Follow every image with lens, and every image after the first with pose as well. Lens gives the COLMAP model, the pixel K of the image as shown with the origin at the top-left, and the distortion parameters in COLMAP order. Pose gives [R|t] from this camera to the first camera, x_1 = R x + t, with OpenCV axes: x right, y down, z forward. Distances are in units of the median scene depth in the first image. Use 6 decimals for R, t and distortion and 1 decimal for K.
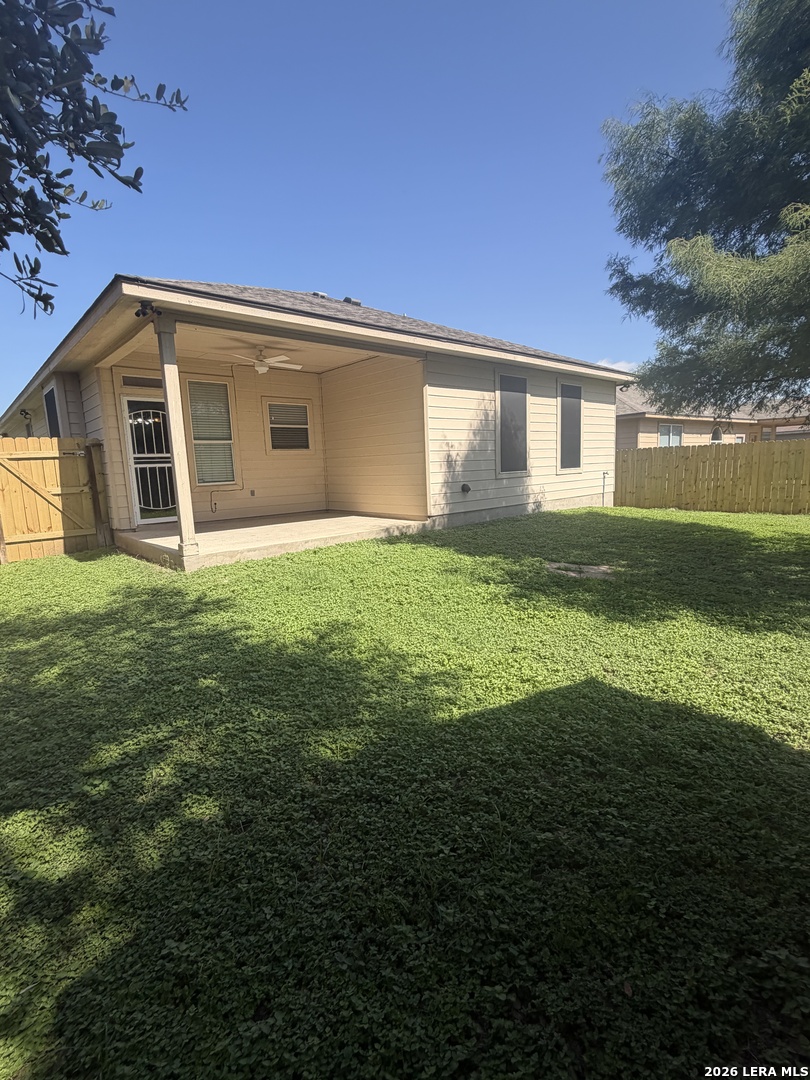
lens RADIAL K [[507.1, 0, 402.7], [0, 507.1, 543.3], [0, 0, 1]] dist [0.003275, -0.000680]
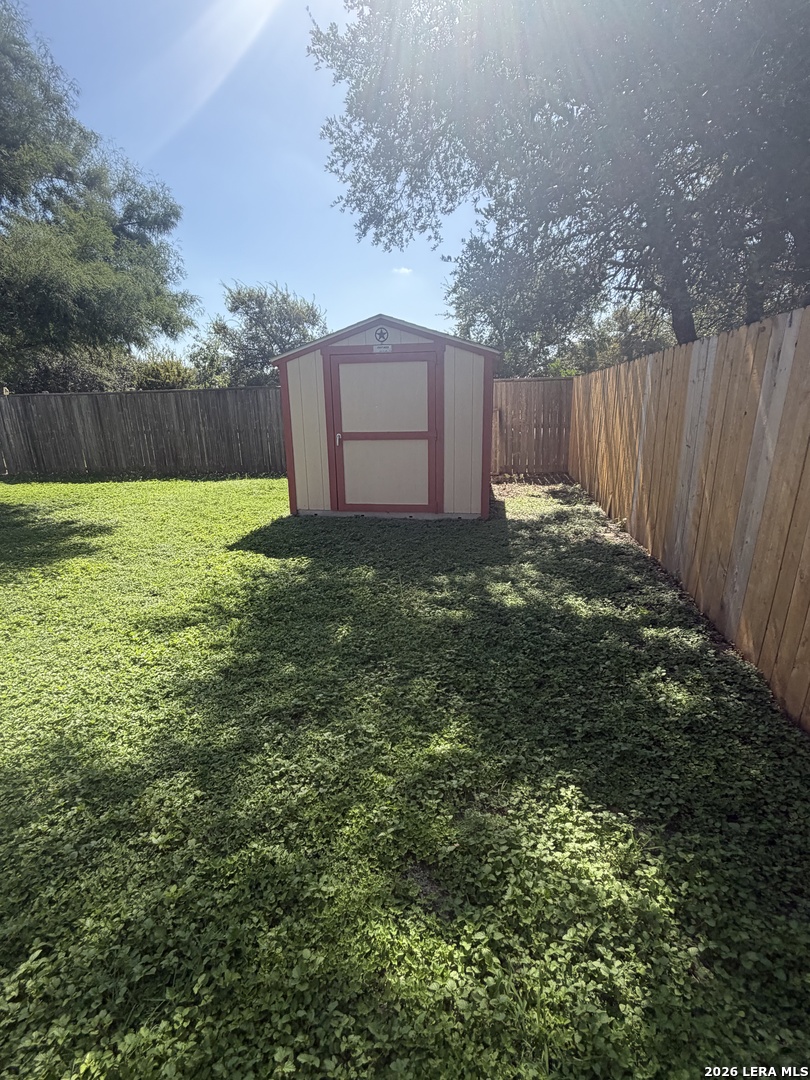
lens RADIAL K [[507.1, 0, 405.5], [0, 507.1, 539.1], [0, 0, 1]] dist [0.003275, -0.000680]
pose [[-0.617961, -0.159943, 0.769768, -0.415988], [0.150397, 0.936959, 0.315419, -0.060824], [-0.771690, 0.310687, -0.554949, 0.497490]]
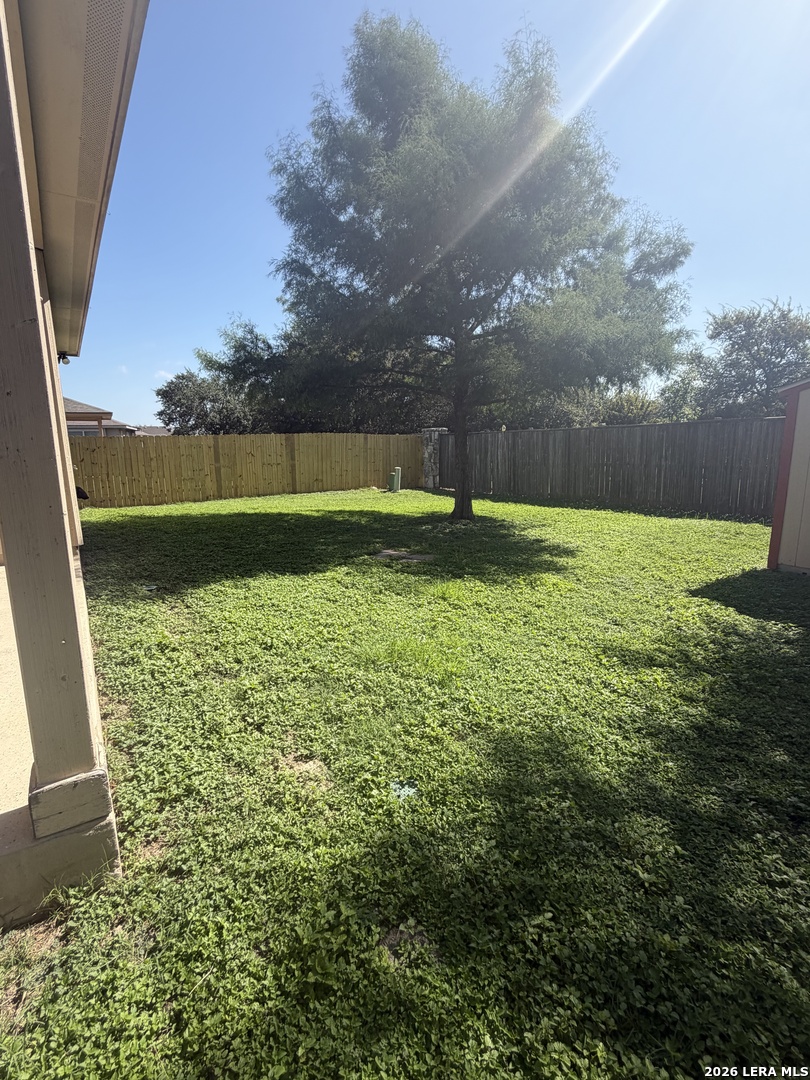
lens RADIAL K [[507.1, 0, 406.5], [0, 507.1, 541.6], [0, 0, 1]] dist [0.003275, -0.000680]
pose [[0.142115, -0.158091, 0.977144, -0.412967], [0.155576, 0.978462, 0.135677, -0.072972], [-0.977548, 0.132738, 0.163649, 0.533818]]
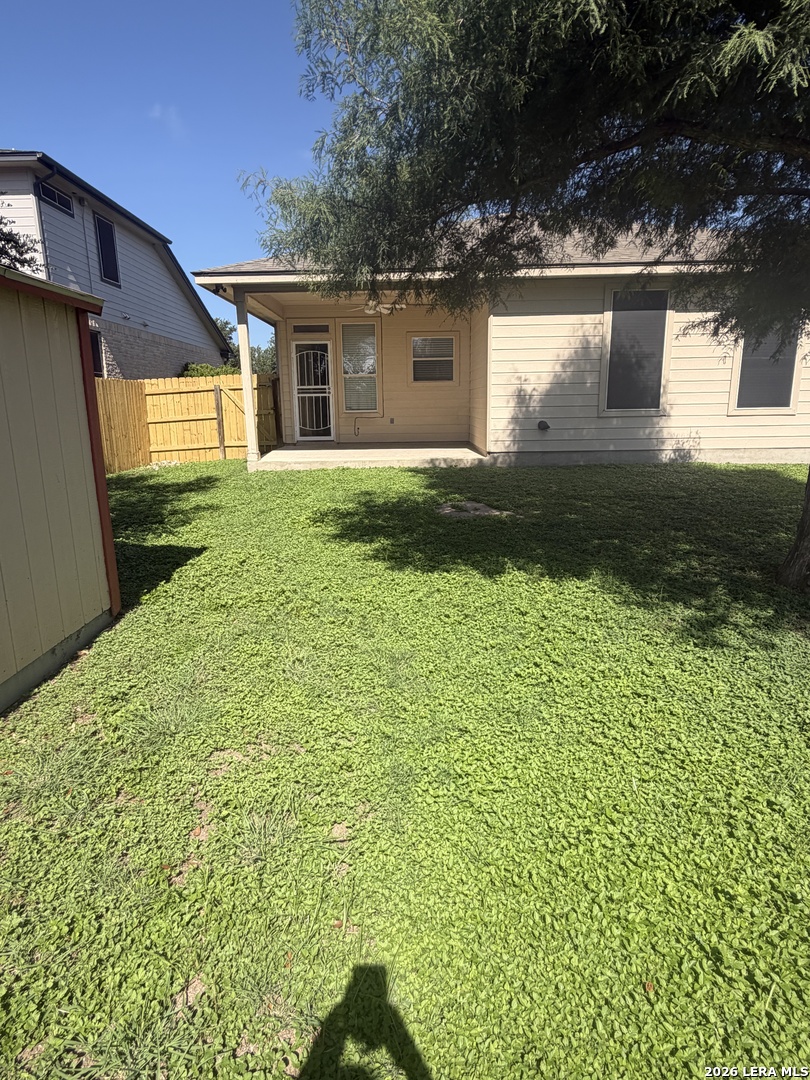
lens RADIAL K [[597.5, 0, 402.6], [0, 597.5, 538.5], [0, 0, 1]] dist [0.002251, 0.001927]
pose [[0.736464, 0.174870, -0.653484, 0.680207], [-0.114895, 0.984310, 0.133913, -0.023968], [0.666648, -0.023540, 0.745001, 0.021646]]
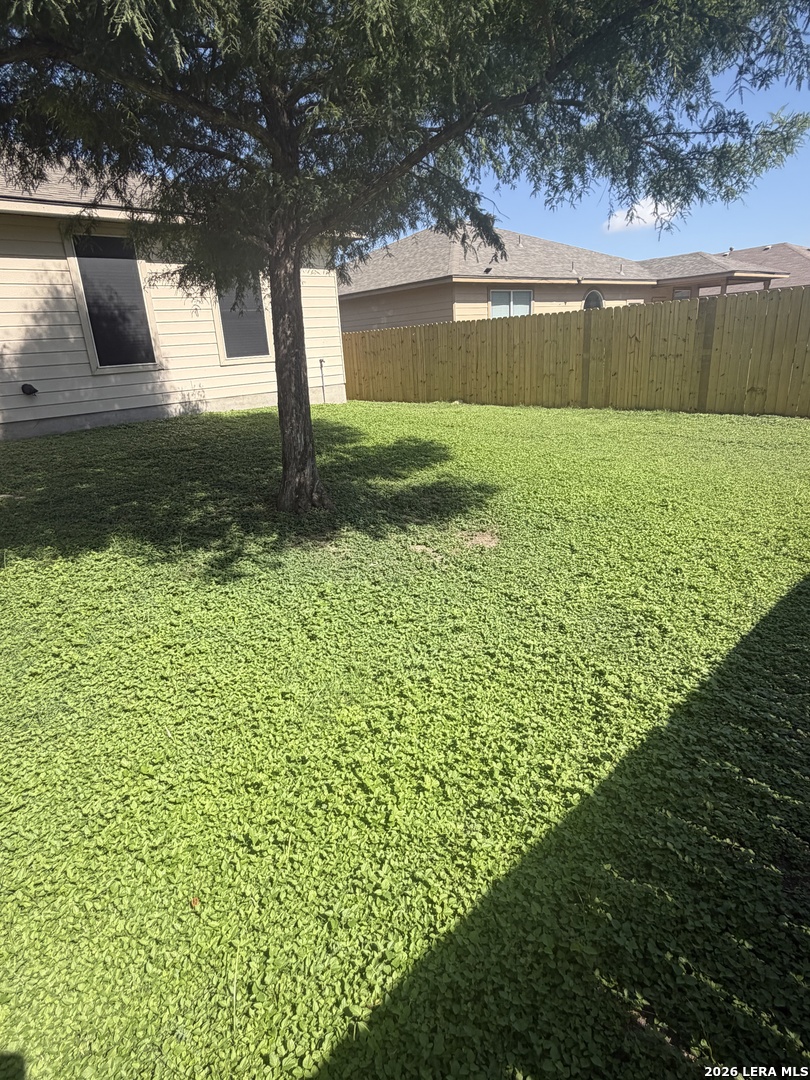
lens RADIAL K [[597.5, 0, 401.4], [0, 597.5, 542.1], [0, 0, 1]] dist [0.002251, 0.001927]
pose [[0.999655, -0.024326, 0.009904, 0.695435], [0.022231, 0.984471, 0.174136, -0.023810], [-0.013986, -0.173856, 0.984672, 0.025753]]
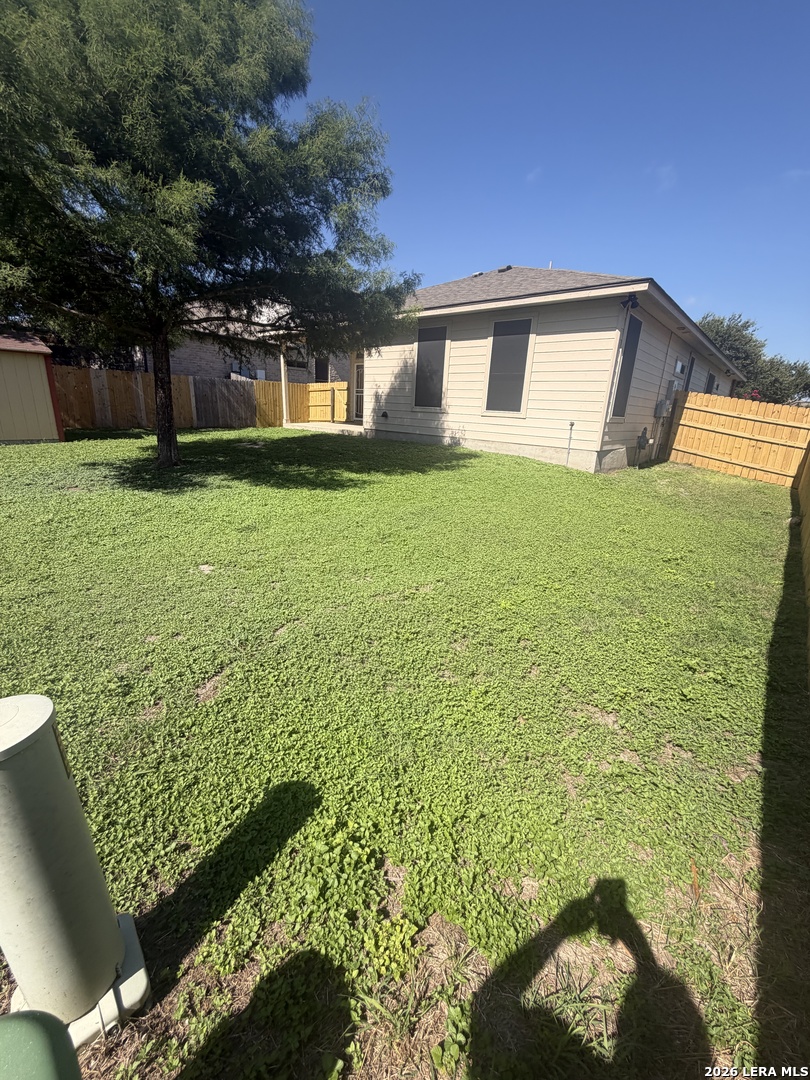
lens RADIAL K [[432.3, 0, 402.6], [0, 432.3, 541.2], [0, 0, 1]] dist [-0.001098, -0.000100]
pose [[0.115488, 0.338534, -0.933840, 1.466976], [-0.198774, 0.928991, 0.312193, -0.171681], [0.973217, 0.149569, 0.174580, 0.884480]]
